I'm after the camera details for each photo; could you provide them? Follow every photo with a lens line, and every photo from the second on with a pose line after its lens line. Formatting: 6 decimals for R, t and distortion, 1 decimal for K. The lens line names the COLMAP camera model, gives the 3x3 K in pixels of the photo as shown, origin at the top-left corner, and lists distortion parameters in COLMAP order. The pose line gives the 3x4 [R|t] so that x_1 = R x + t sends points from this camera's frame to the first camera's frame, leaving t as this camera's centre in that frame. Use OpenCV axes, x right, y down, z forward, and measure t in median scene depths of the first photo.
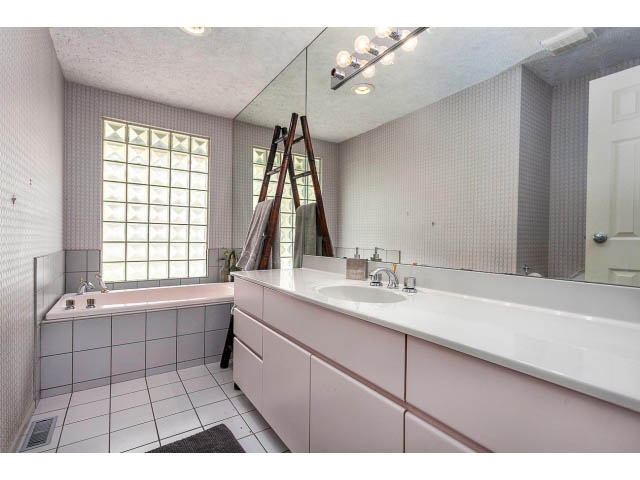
lens RADIAL K [[302.6, 0, 321.3], [0, 302.6, 242.0], [0, 0, 1]] dist [-0.002726, 0.000837]
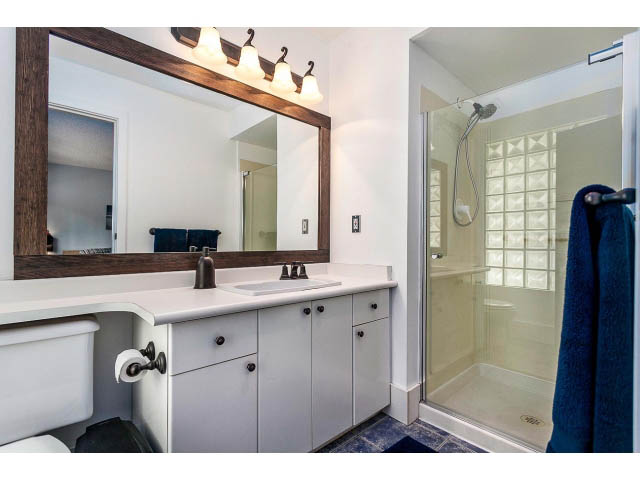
lens RADIAL K [[302.6, 0, 321.0], [0, 302.6, 240.6], [0, 0, 1]] dist [-0.002726, 0.000837]
pose [[0.130052, -0.024233, -0.991211, 0.330508], [-0.014436, 0.999549, -0.026331, 0.005960], [0.991402, 0.017734, 0.129643, 0.220633]]
